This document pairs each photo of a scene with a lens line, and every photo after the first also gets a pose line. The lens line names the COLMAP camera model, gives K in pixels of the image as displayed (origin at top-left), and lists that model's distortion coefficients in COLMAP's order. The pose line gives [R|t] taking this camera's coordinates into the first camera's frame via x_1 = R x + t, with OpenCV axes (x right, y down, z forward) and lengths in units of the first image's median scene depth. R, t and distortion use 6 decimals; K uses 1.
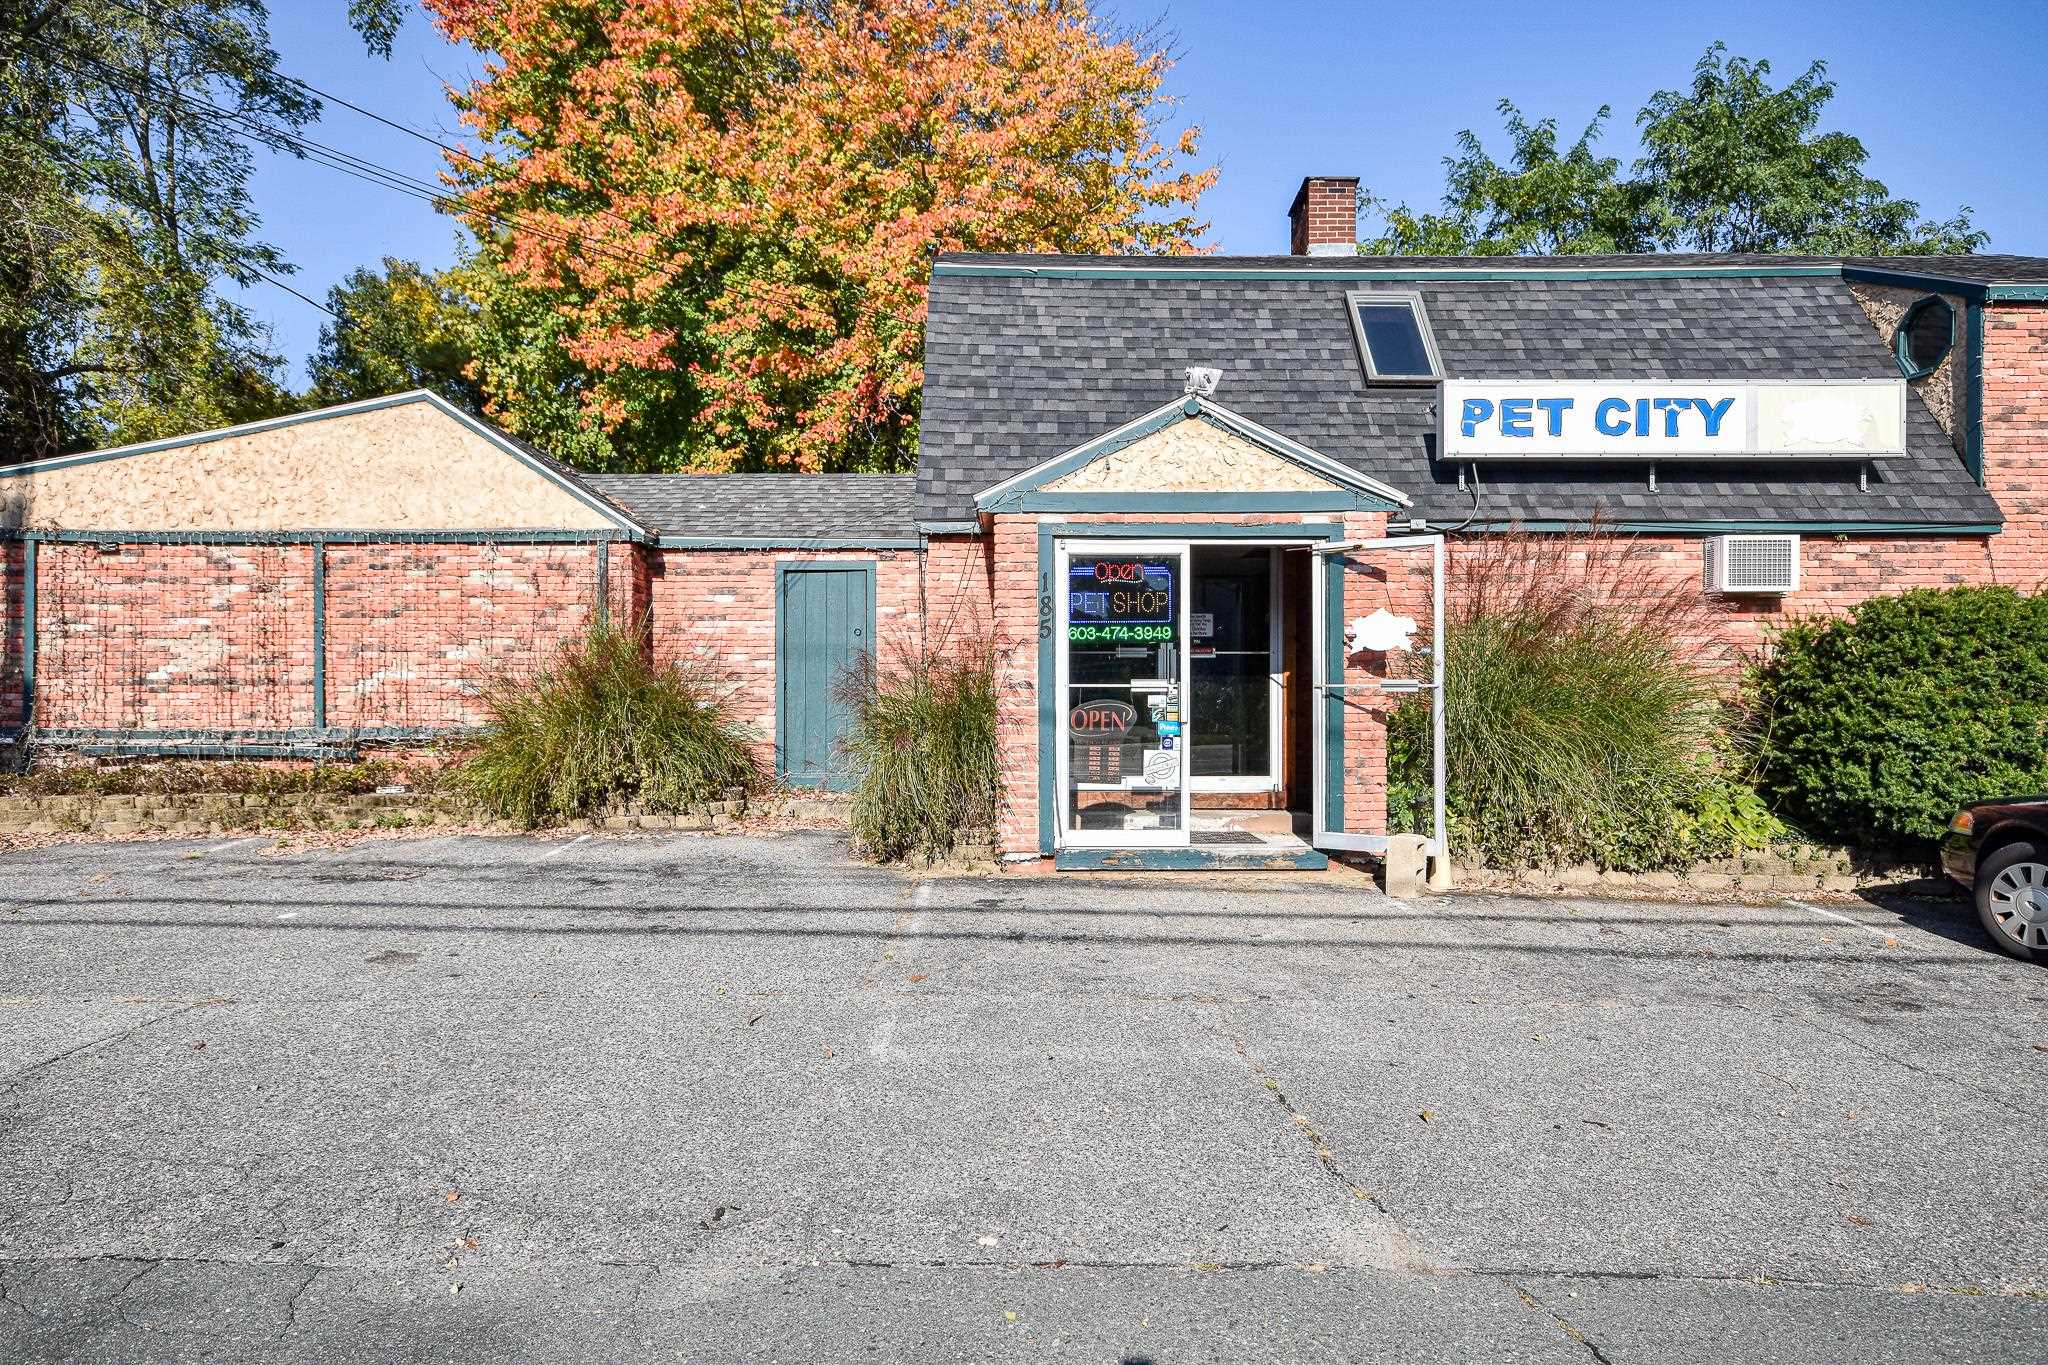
lens RADIAL K [[1328.9, 0, 1022.5], [0, 1328.9, 687.5], [0, 0, 1]] dist [0.007116, 0.017678]
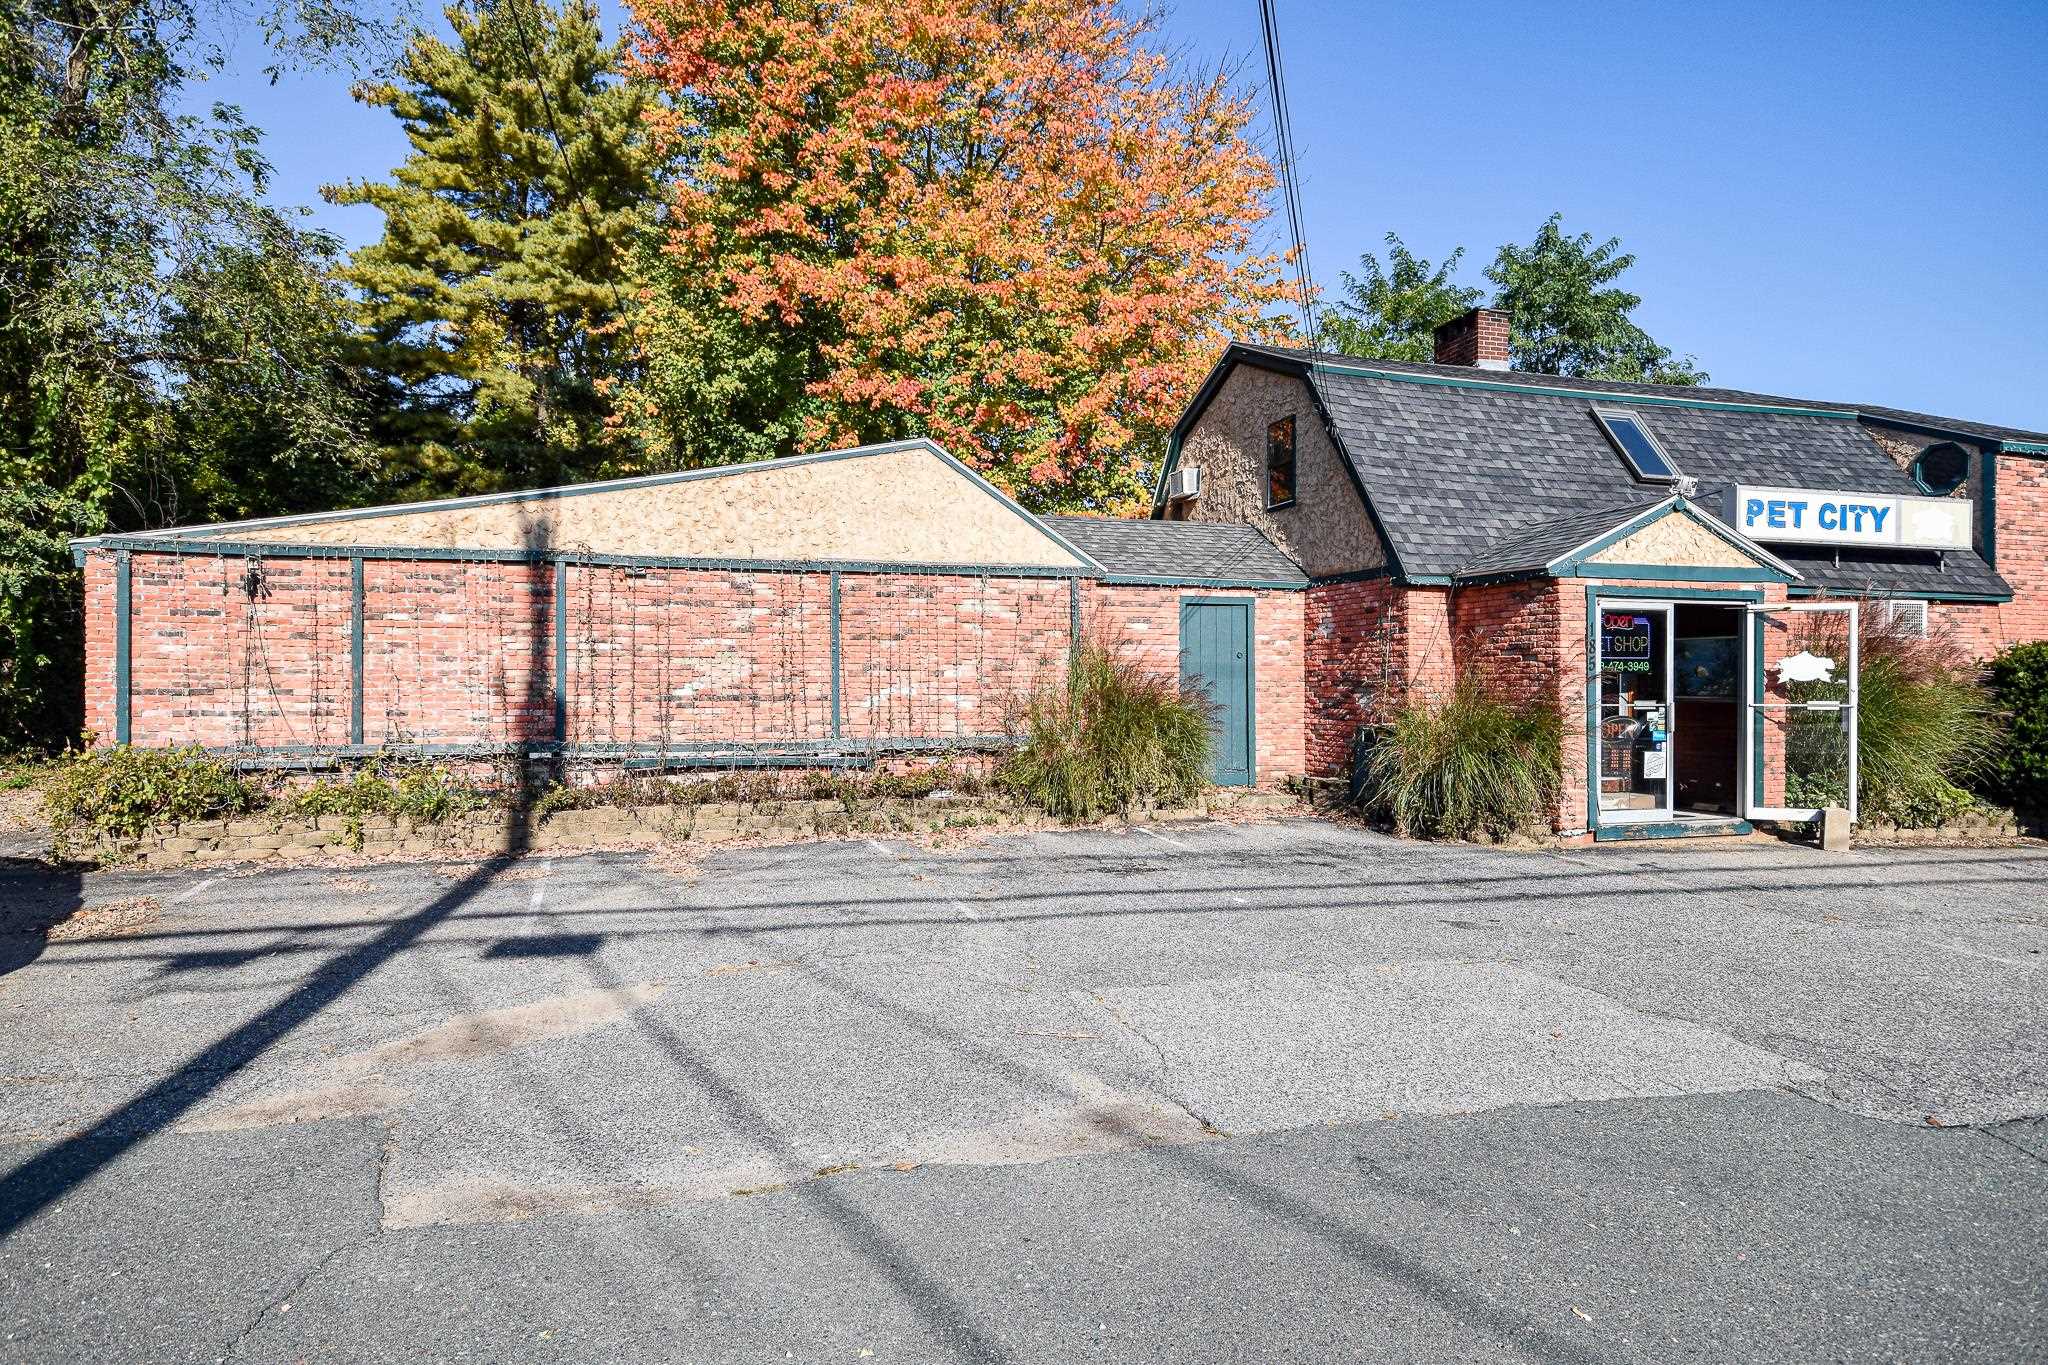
lens RADIAL K [[1187.6, 0, 1025.1], [0, 1187.6, 678.1], [0, 0, 1]] dist [0.007770, 0.009214]
pose [[0.954921, 0.002152, 0.296853, -0.691319], [-0.002587, 0.999996, 0.001071, -0.022604], [-0.296850, -0.001791, 0.954923, 0.012029]]
